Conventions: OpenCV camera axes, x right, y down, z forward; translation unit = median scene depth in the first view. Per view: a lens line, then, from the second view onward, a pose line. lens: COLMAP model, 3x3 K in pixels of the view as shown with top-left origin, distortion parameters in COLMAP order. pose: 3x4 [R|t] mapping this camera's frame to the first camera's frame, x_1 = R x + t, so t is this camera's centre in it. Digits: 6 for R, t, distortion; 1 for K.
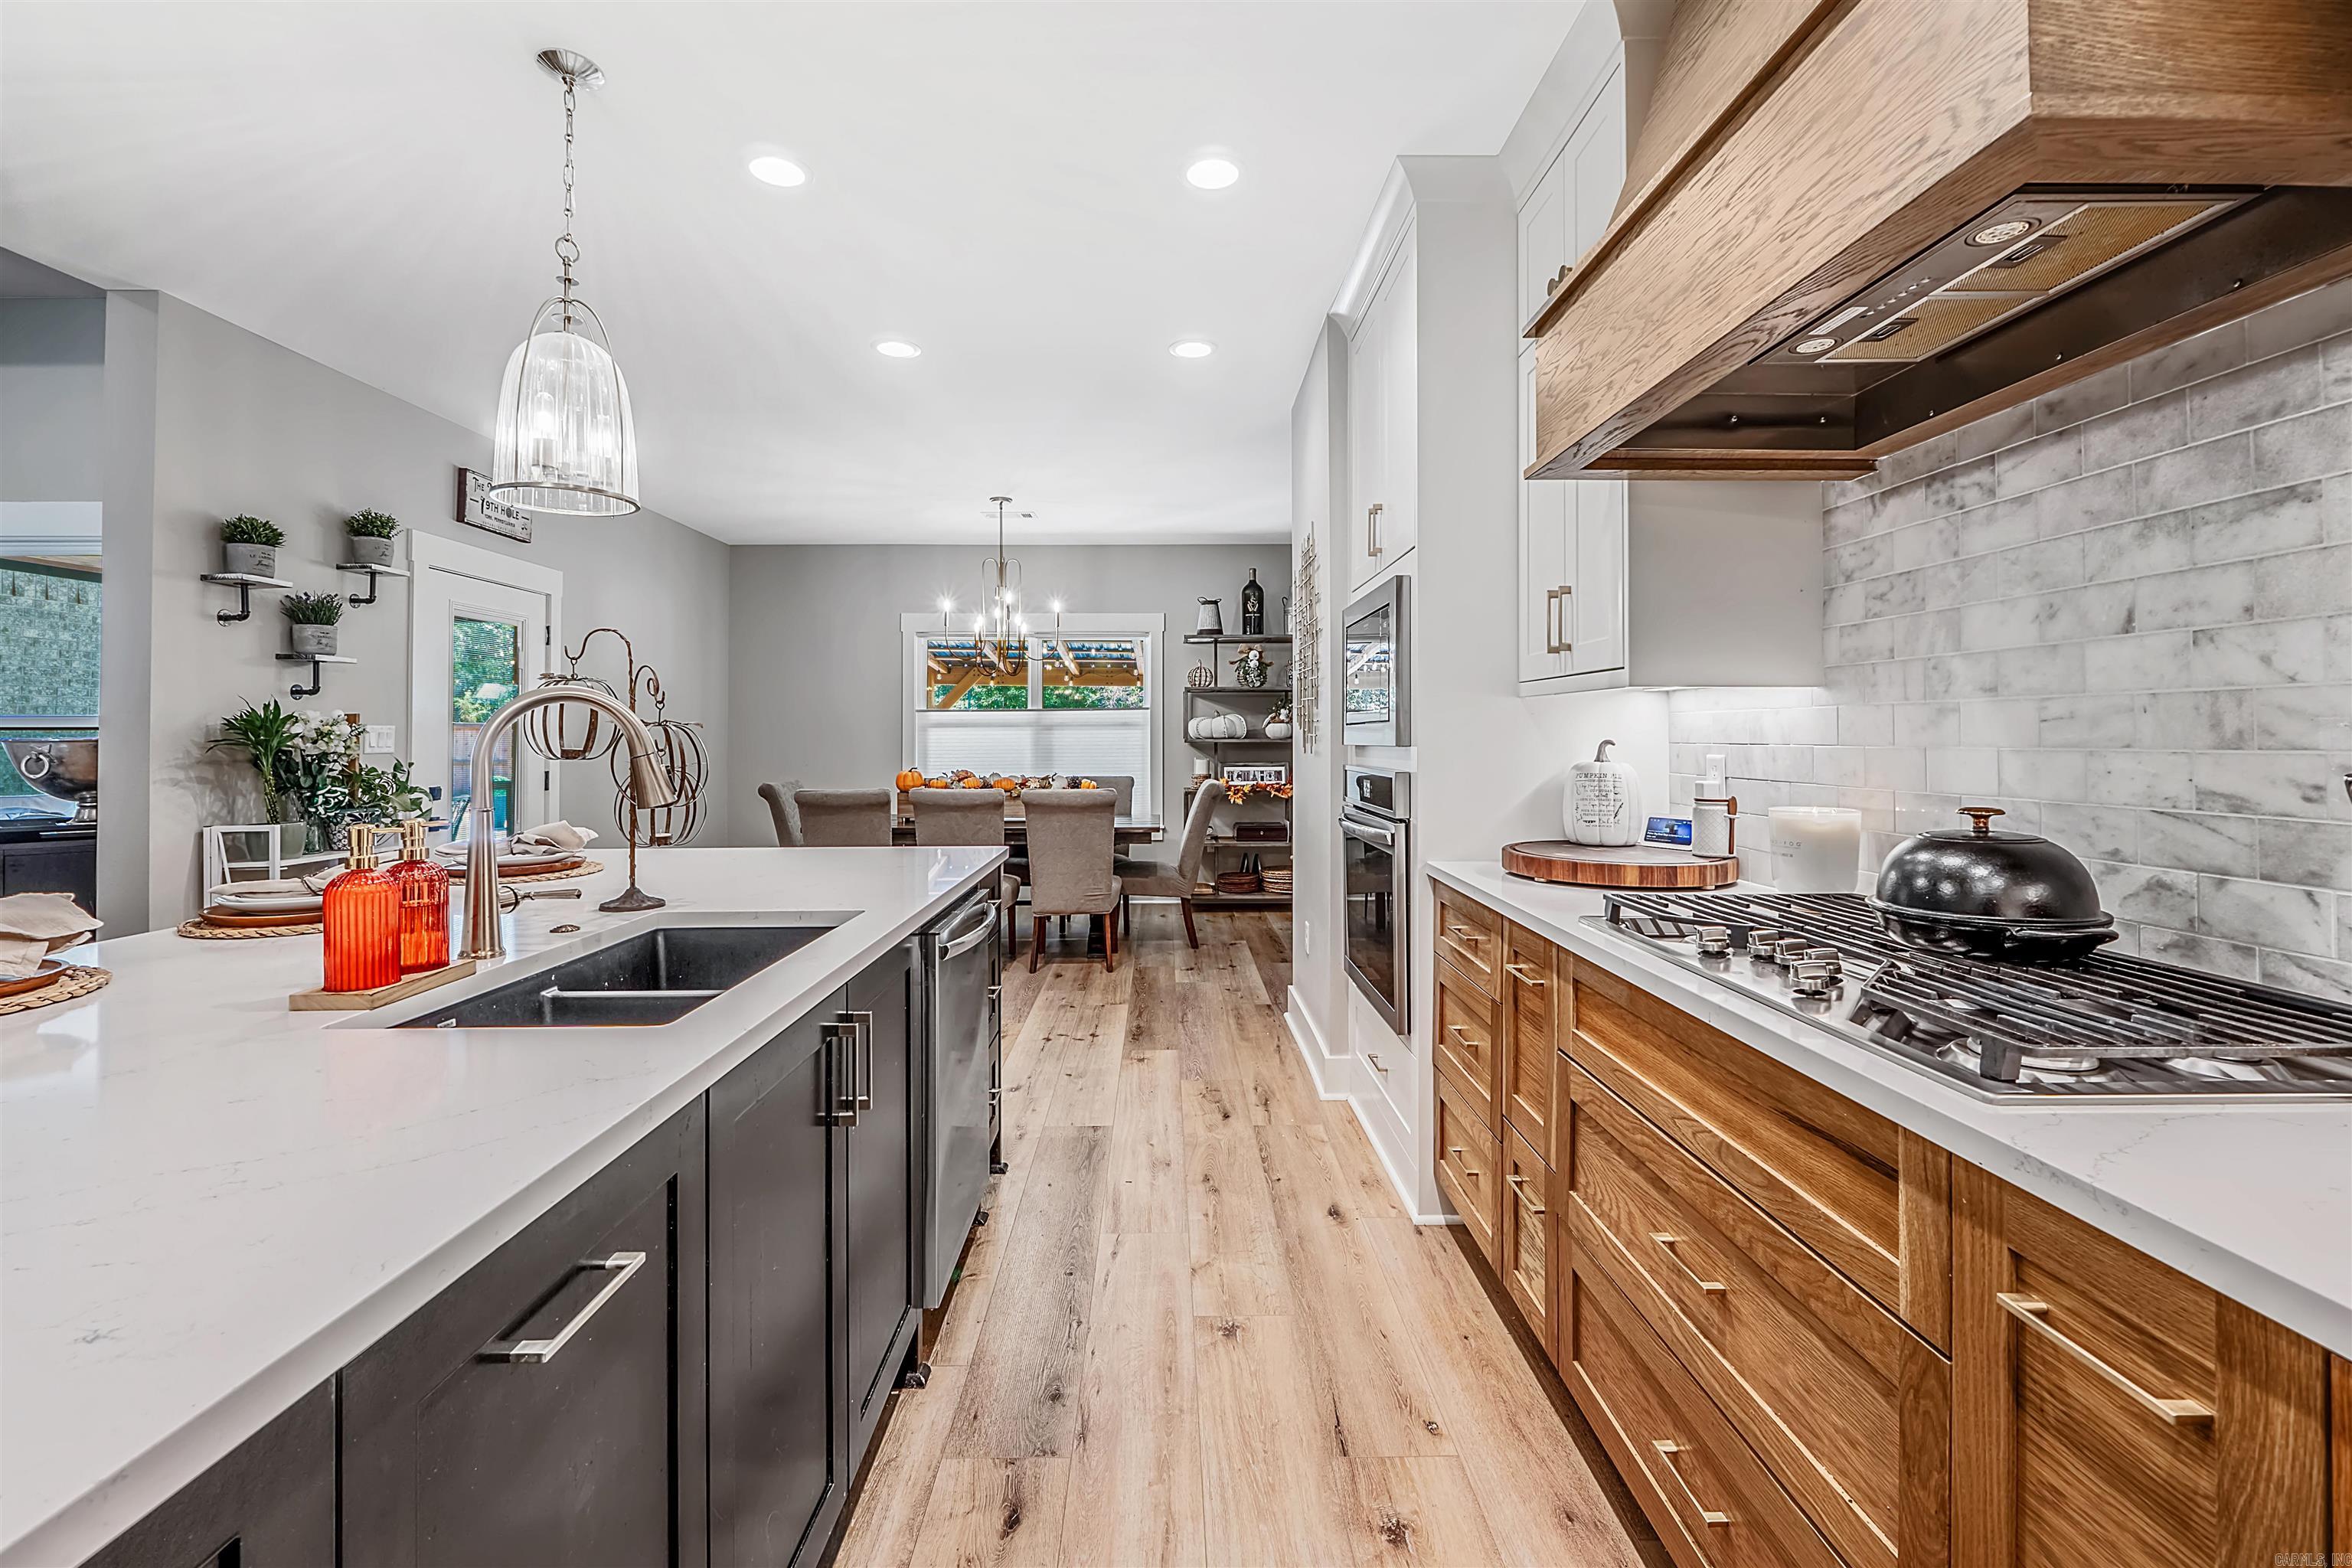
lens RADIAL K [[1014.3, 0, 1180.7], [0, 1014.3, 737.3], [0, 0, 1]] dist [-0.007345, 0.000309]
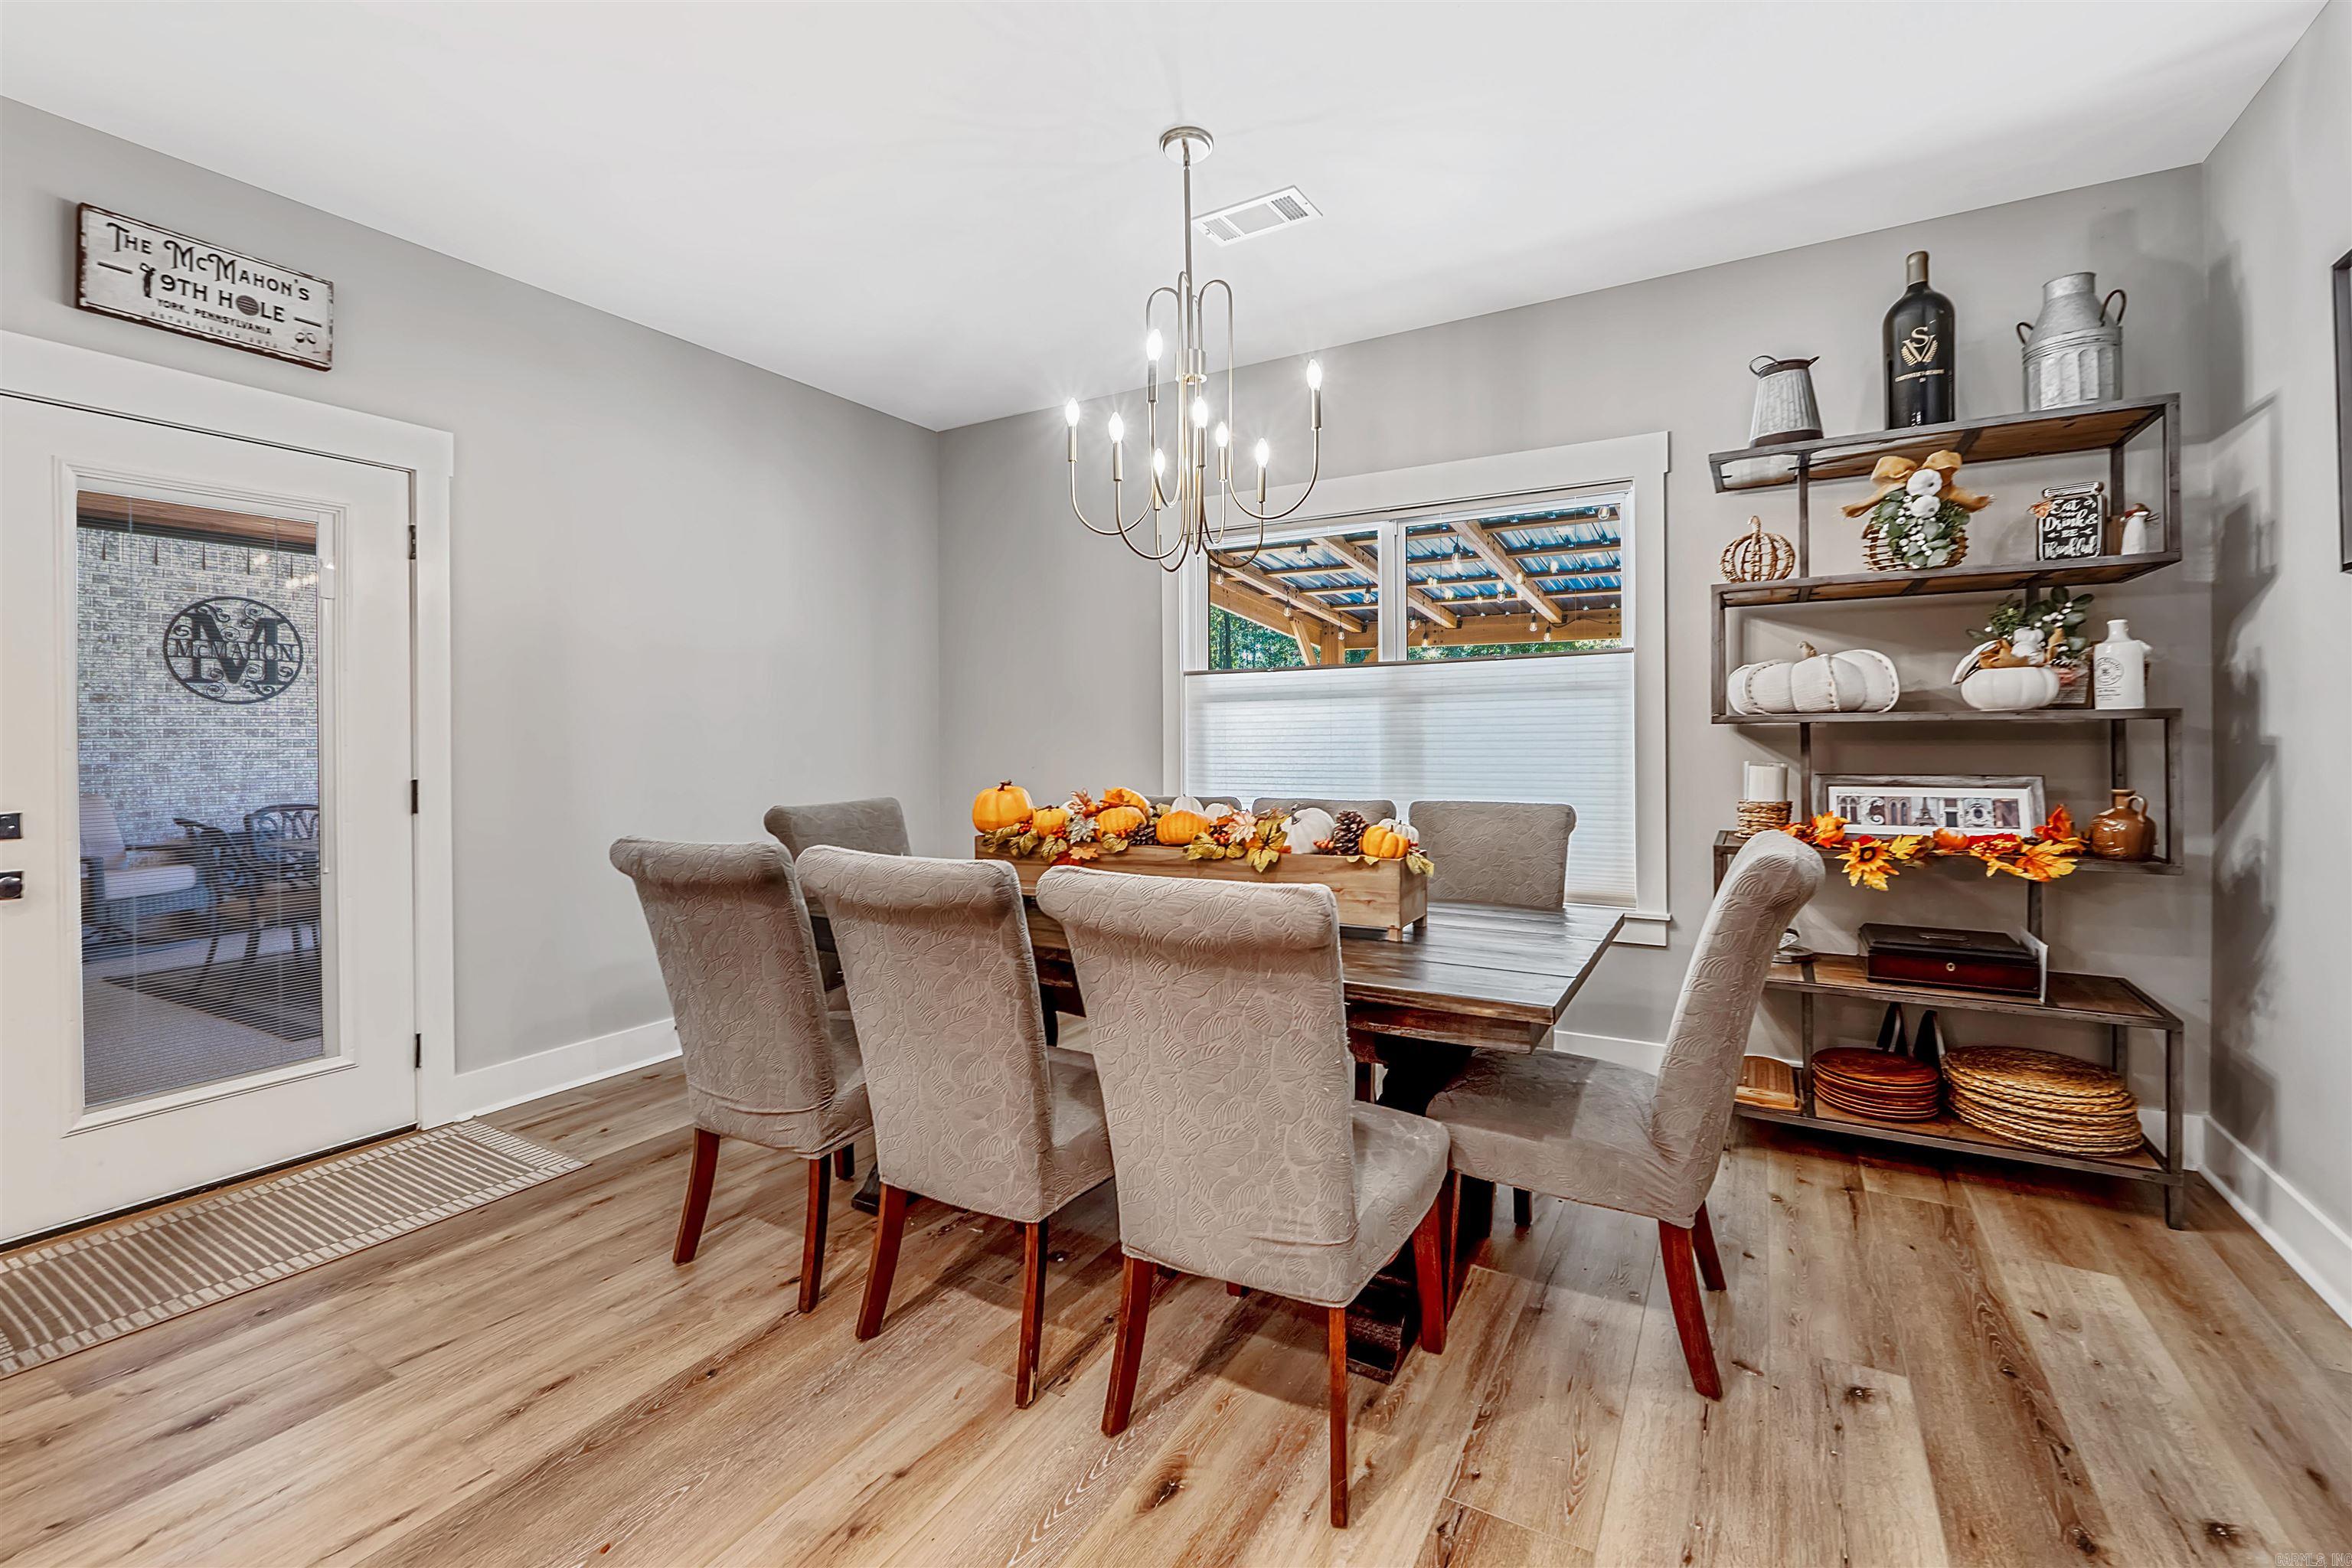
lens RADIAL K [[1014.3, 0, 1178.8], [0, 1014.3, 734.9], [0, 0, 1]] dist [-0.007345, 0.000309]
pose [[0.859385, -0.003956, -0.511314, 0.026562], [0.007216, 0.999964, 0.004392, 0.006120], [0.511278, -0.007464, 0.859383, 0.538989]]
